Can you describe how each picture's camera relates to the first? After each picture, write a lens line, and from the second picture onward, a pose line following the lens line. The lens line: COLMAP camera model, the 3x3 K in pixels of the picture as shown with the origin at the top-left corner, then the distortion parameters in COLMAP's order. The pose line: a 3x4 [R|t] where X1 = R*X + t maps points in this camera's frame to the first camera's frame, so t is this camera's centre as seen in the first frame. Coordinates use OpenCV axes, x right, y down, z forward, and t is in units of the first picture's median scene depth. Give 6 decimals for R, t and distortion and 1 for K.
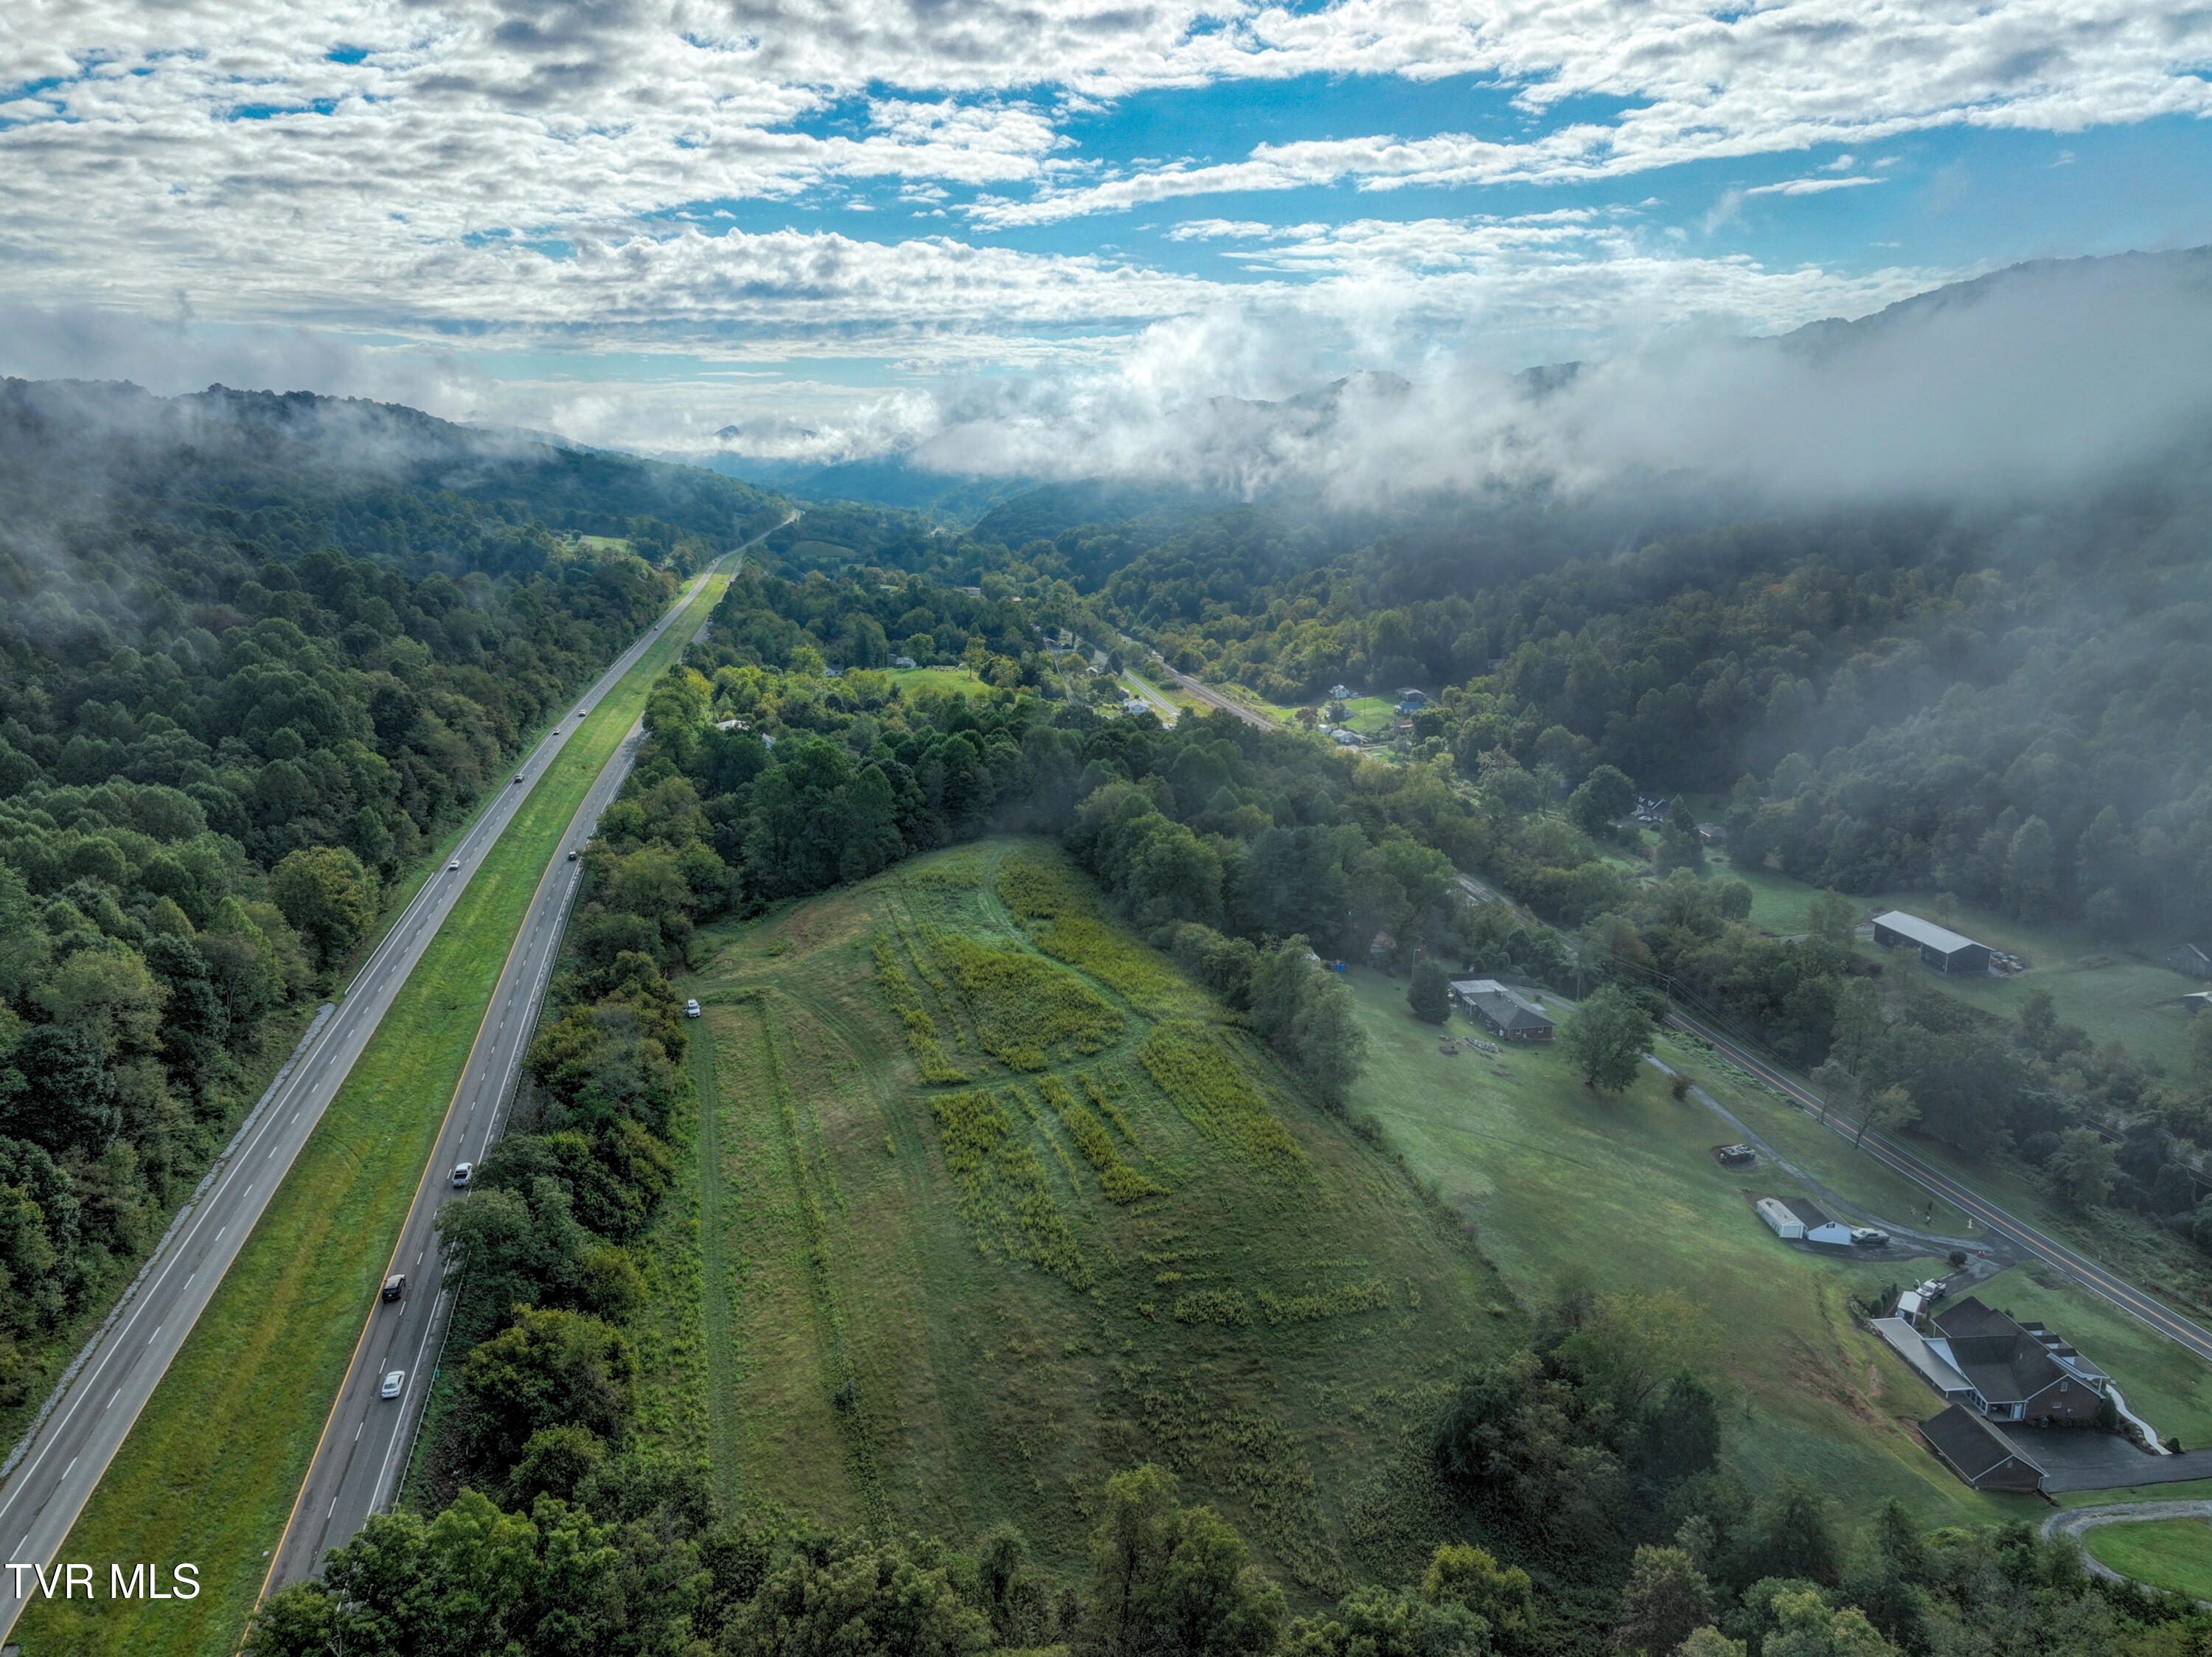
lens RADIAL K [[1582.5, 0, 1108.1], [0, 1582.5, 832.9], [0, 0, 1]] dist [0.010509, 0.023397]
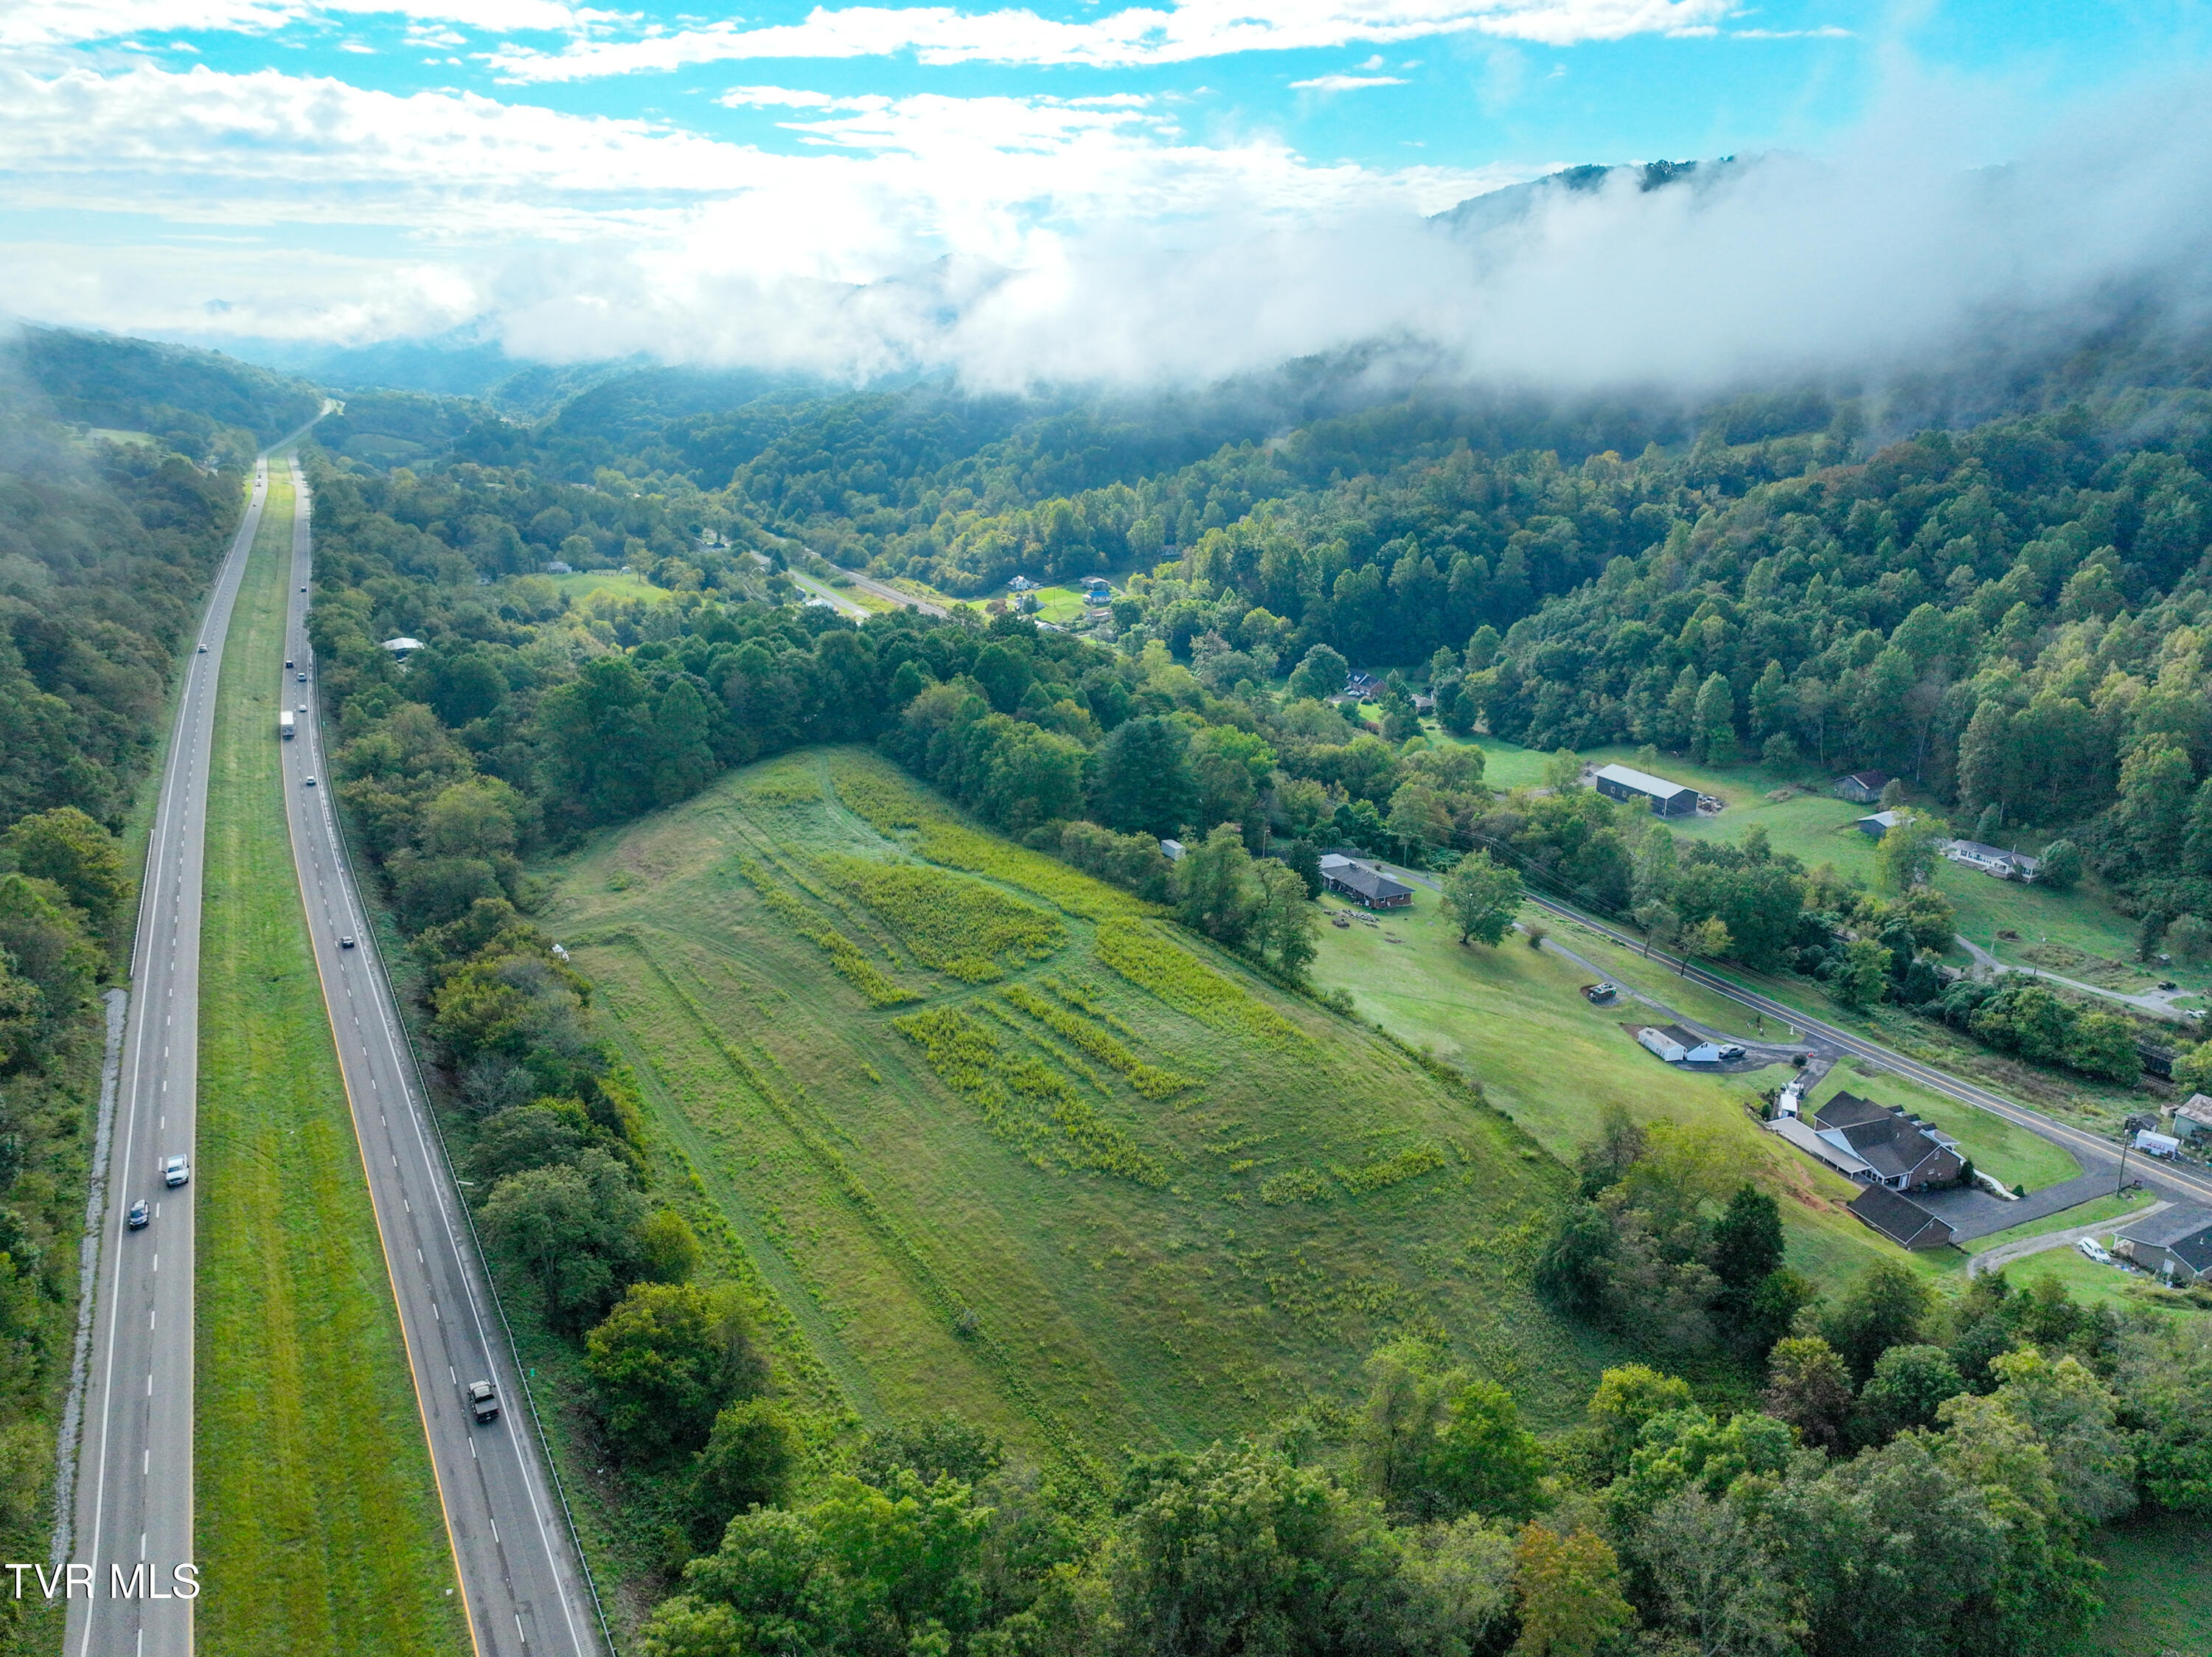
lens RADIAL K [[1580.6, 0, 1120.1], [0, 1580.6, 835.2], [0, 0, 1]] dist [0.007233, 0.037455]
pose [[0.962224, -0.076819, 0.261197, -0.188551], [0.058714, 0.995344, 0.076439, -0.009224], [-0.265853, -0.058216, 0.962254, 0.033701]]
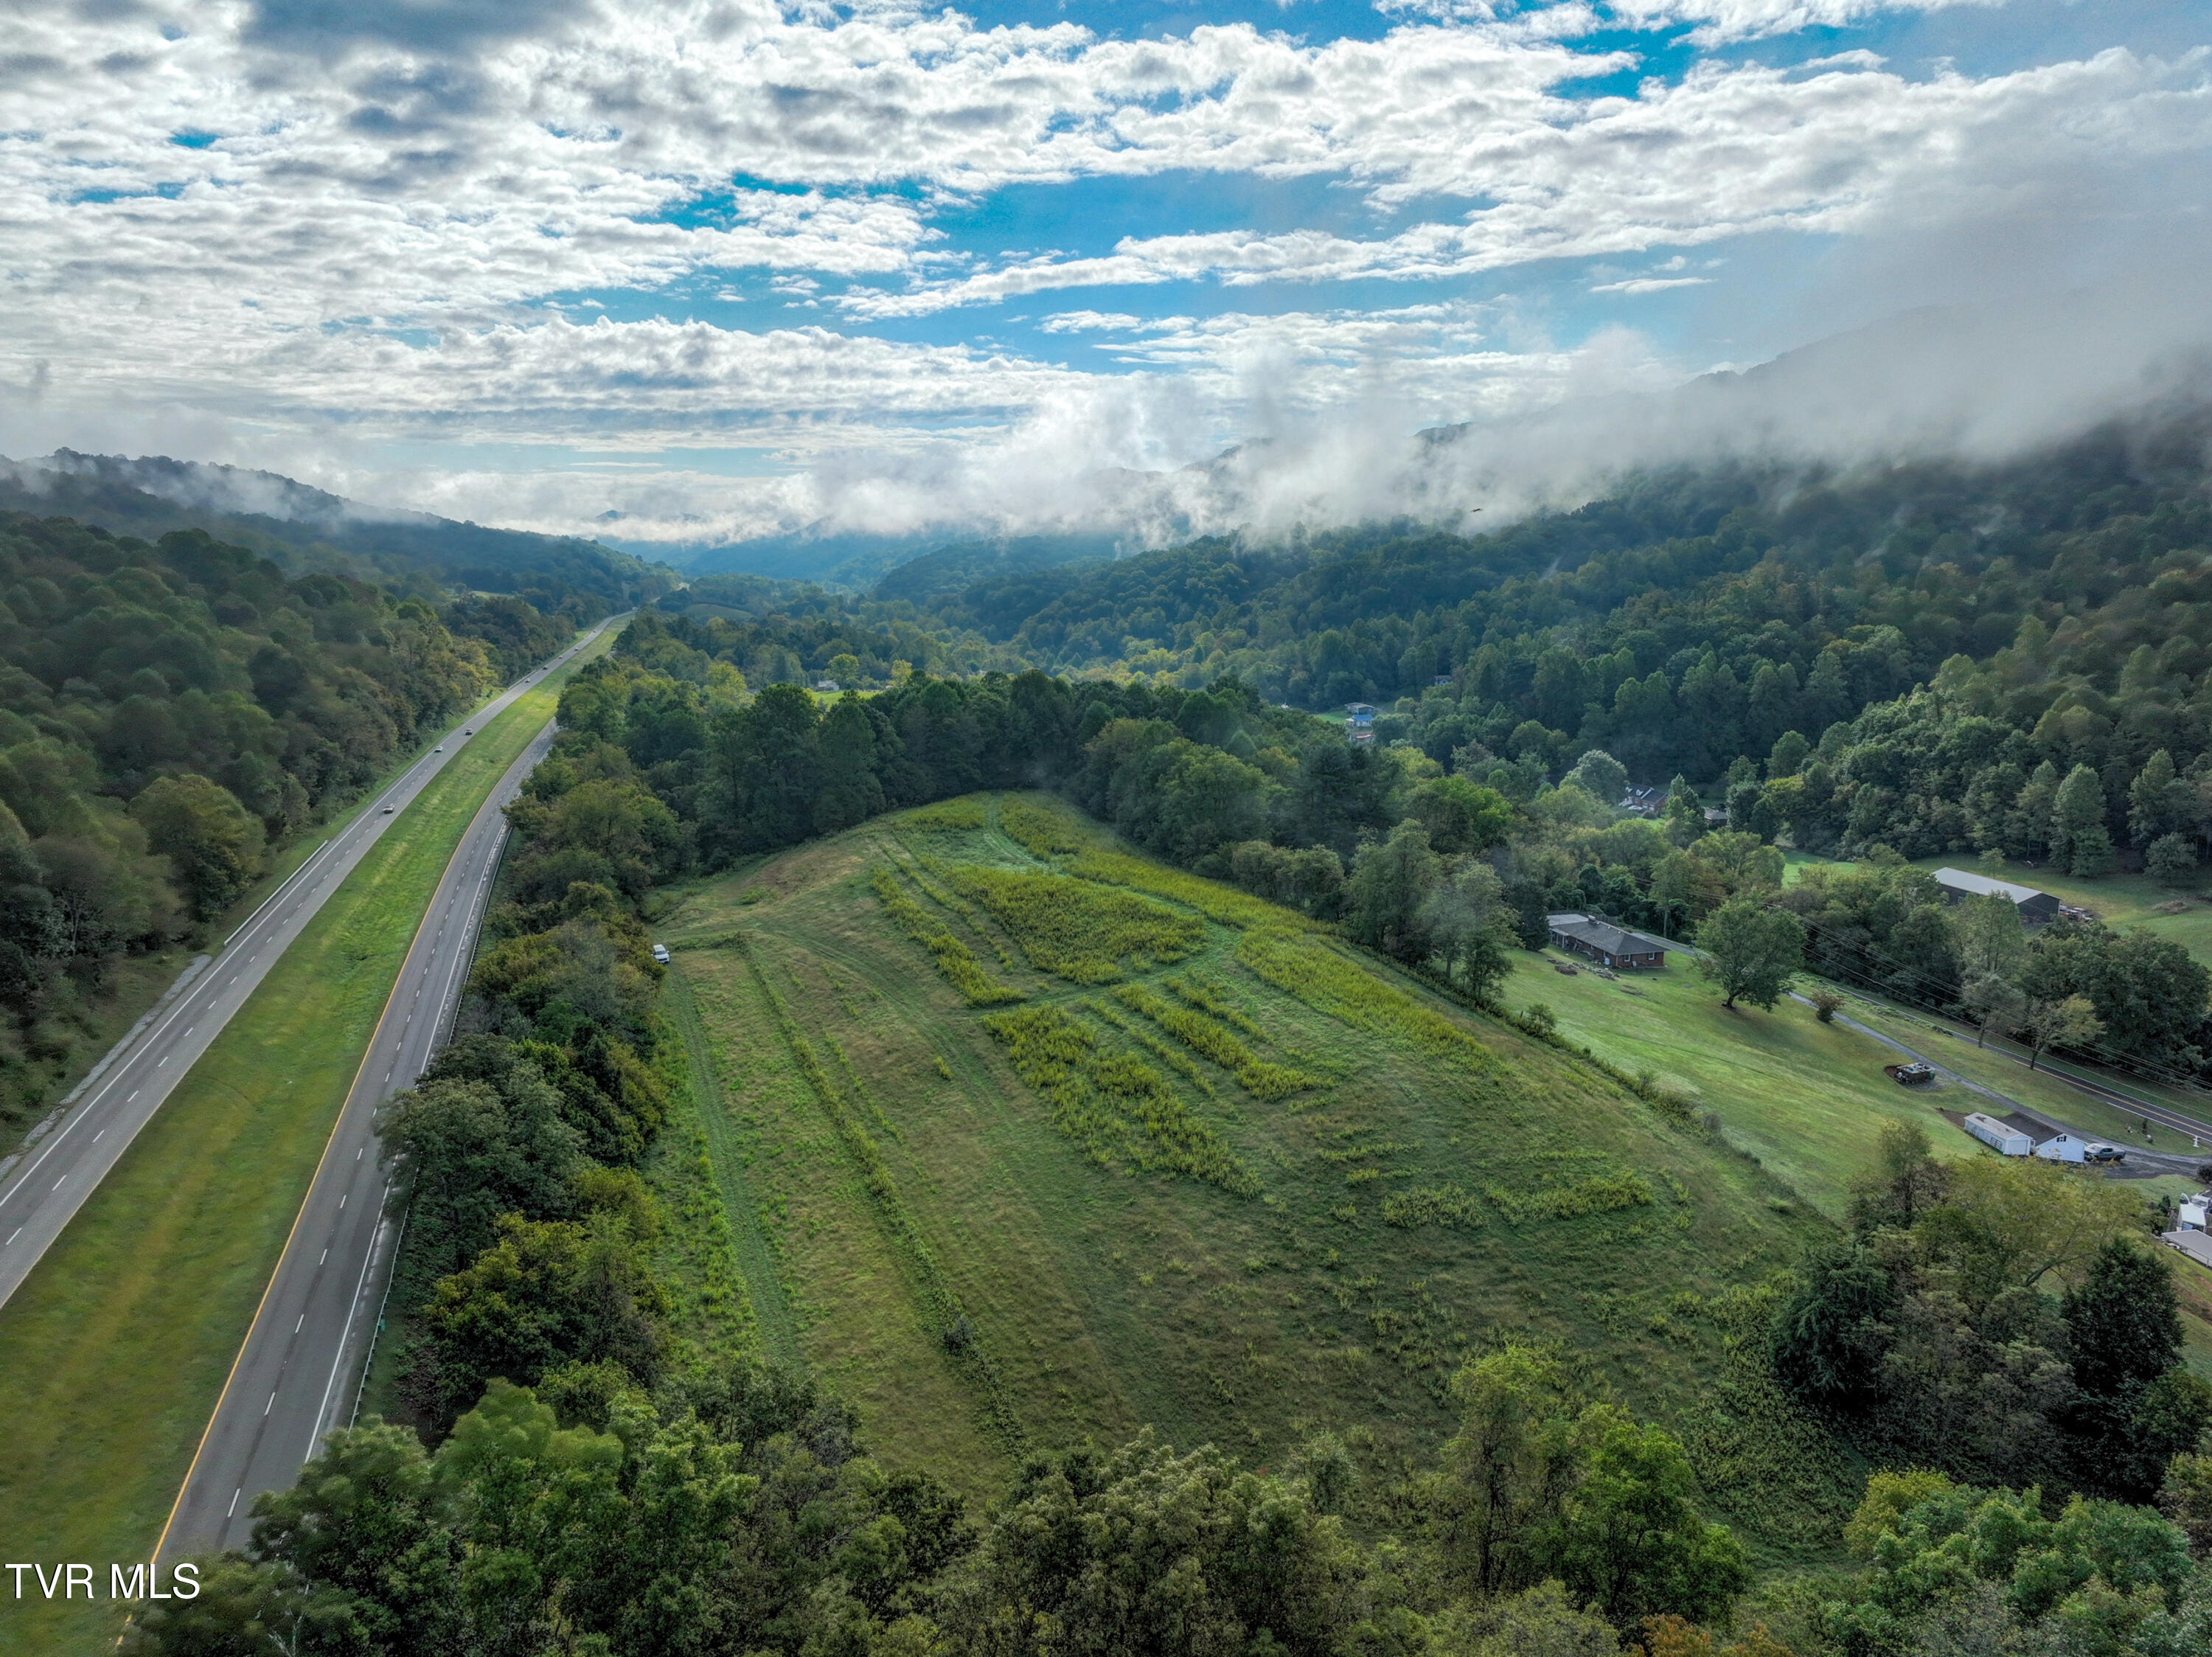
lens RADIAL K [[1578.6, 0, 1110.5], [0, 1578.6, 827.0], [0, 0, 1]] dist [0.007695, 0.035043]
pose [[0.997079, -0.017875, 0.074259, -0.089487], [0.022309, 0.997990, -0.059319, 0.101788], [-0.073049, 0.060802, 0.995473, 0.158167]]
